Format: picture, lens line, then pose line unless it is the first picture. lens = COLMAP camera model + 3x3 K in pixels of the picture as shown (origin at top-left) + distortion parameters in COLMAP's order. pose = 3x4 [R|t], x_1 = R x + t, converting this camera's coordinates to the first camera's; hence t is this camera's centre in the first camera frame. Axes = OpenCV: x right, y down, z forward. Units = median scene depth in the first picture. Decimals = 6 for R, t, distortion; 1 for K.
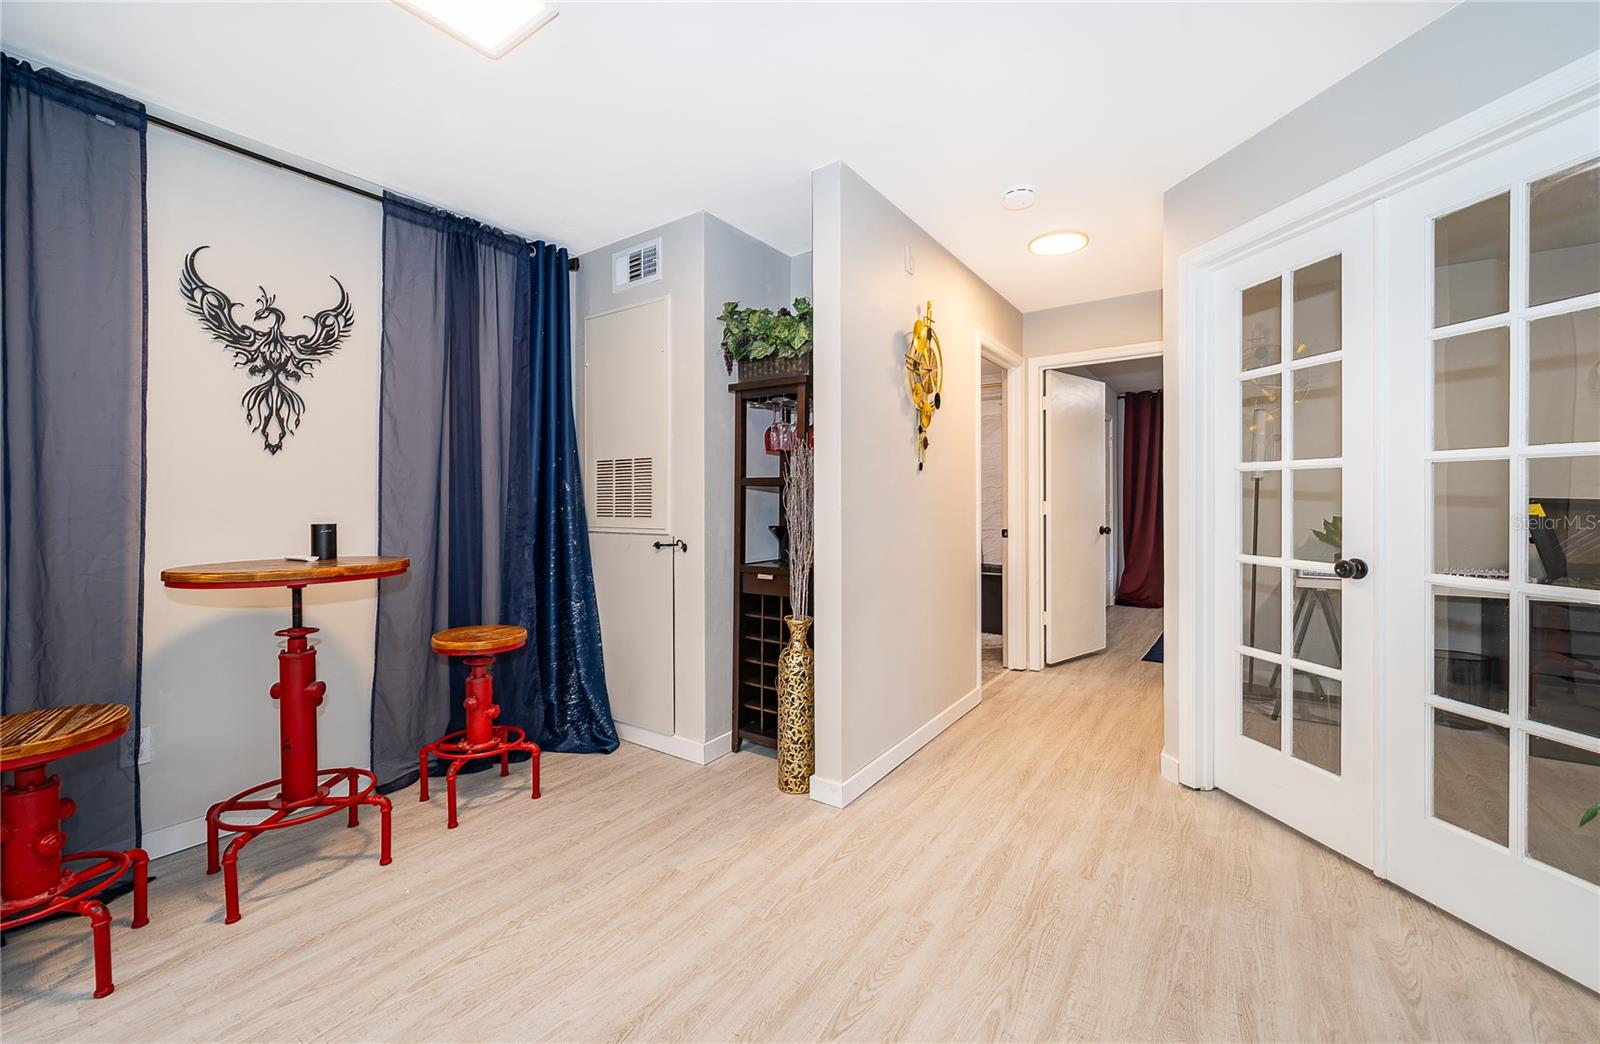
lens RADIAL K [[638.2, 0, 808.9], [0, 638.2, 499.7], [0, 0, 1]] dist [0.003129, -0.000295]
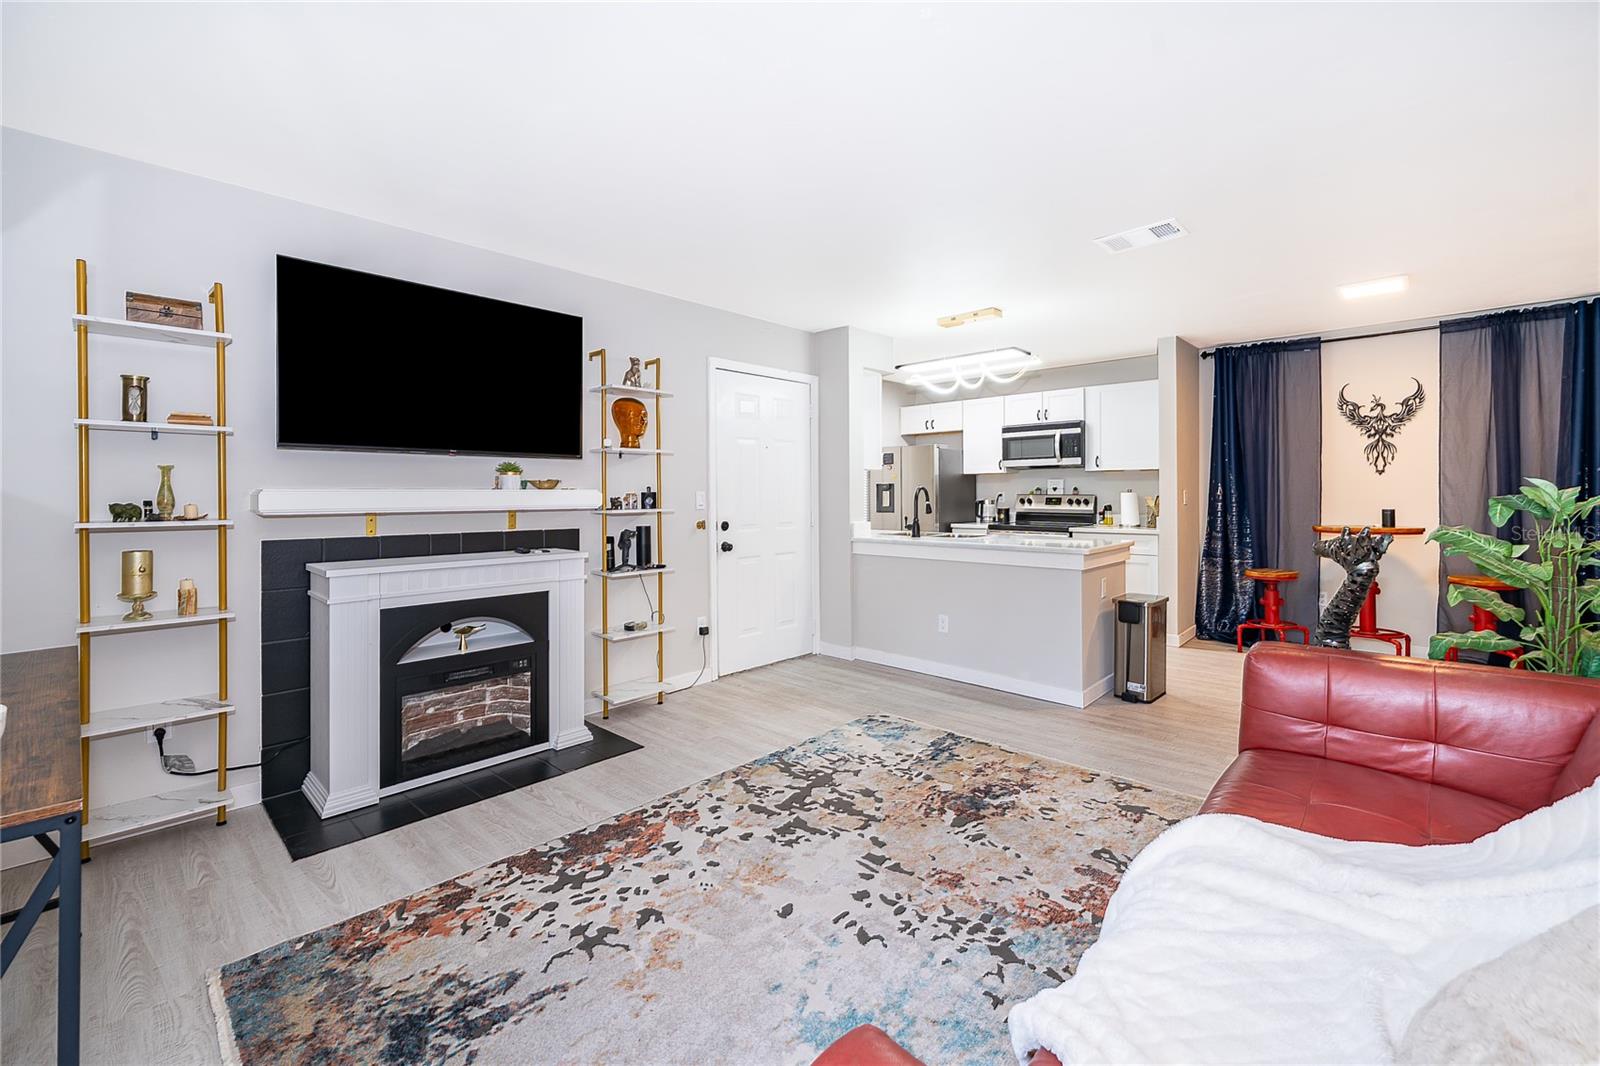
lens RADIAL K [[683.7, 0, 787.6], [0, 683.7, 491.5], [0, 0, 1]] dist [0.001381, 0.000603]
pose [[-0.148645, -0.005821, -0.988873, 1.618114], [0.010918, 0.999912, -0.007527, -0.022046], [0.988830, -0.011916, -0.148569, -0.554846]]
